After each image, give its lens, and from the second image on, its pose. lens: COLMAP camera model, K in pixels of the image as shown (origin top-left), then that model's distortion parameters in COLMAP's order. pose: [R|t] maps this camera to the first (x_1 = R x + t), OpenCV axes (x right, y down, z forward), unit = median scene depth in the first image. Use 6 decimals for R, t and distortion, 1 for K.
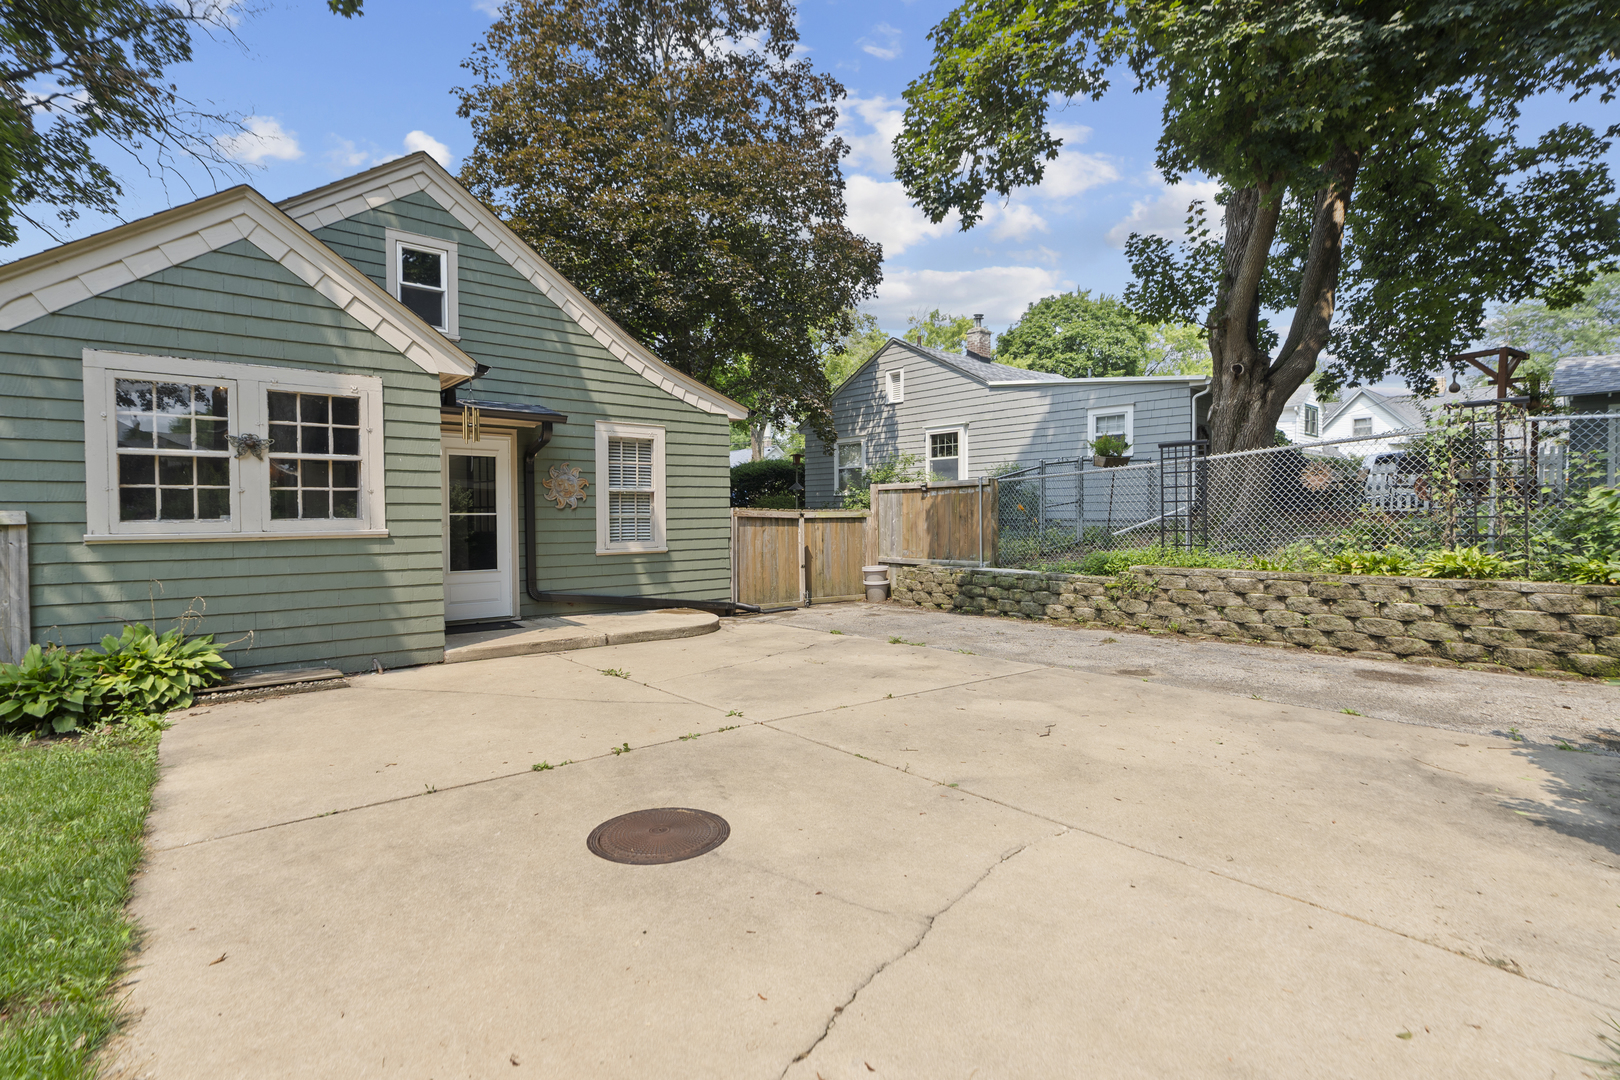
lens RADIAL K [[764.9, 0, 809.7], [0, 764.9, 536.7], [0, 0, 1]] dist [-0.000940, -0.000104]
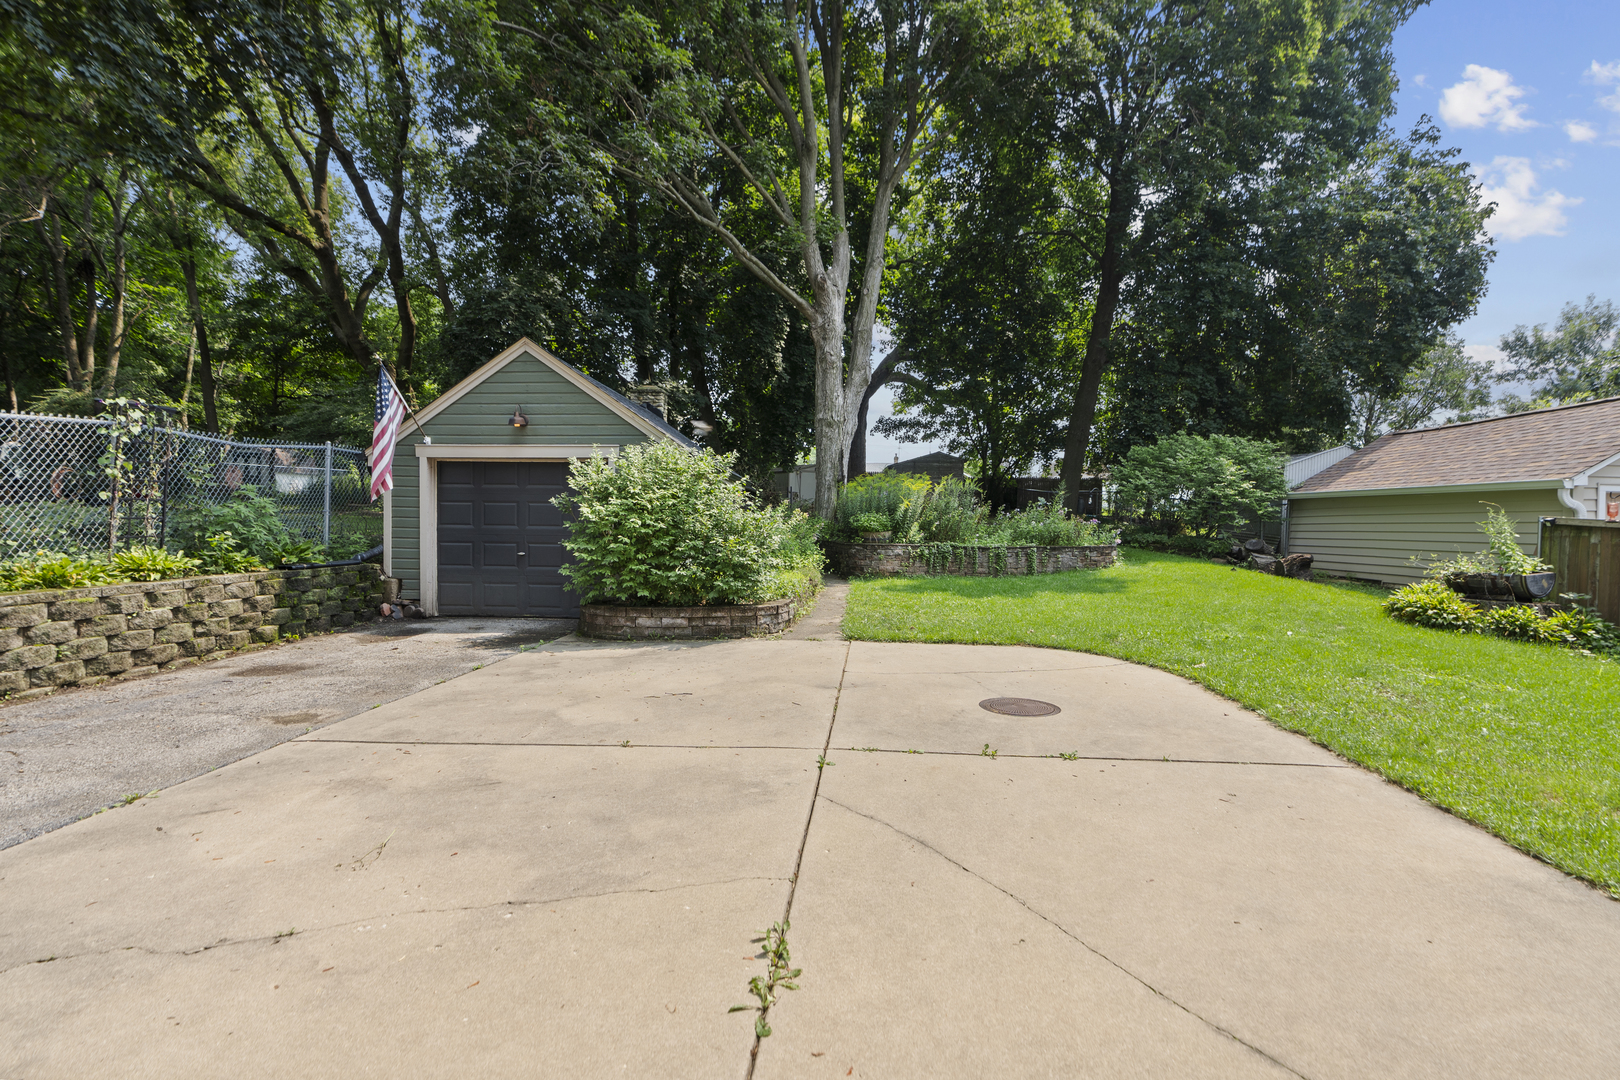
lens RADIAL K [[764.9, 0, 810.8], [0, 764.9, 534.6], [0, 0, 1]] dist [-0.000940, -0.000104]
pose [[-0.719738, -0.015983, 0.694062, -0.767057], [0.008044, 0.999476, 0.031358, -0.048097], [-0.694199, 0.028152, -0.719232, 1.861122]]
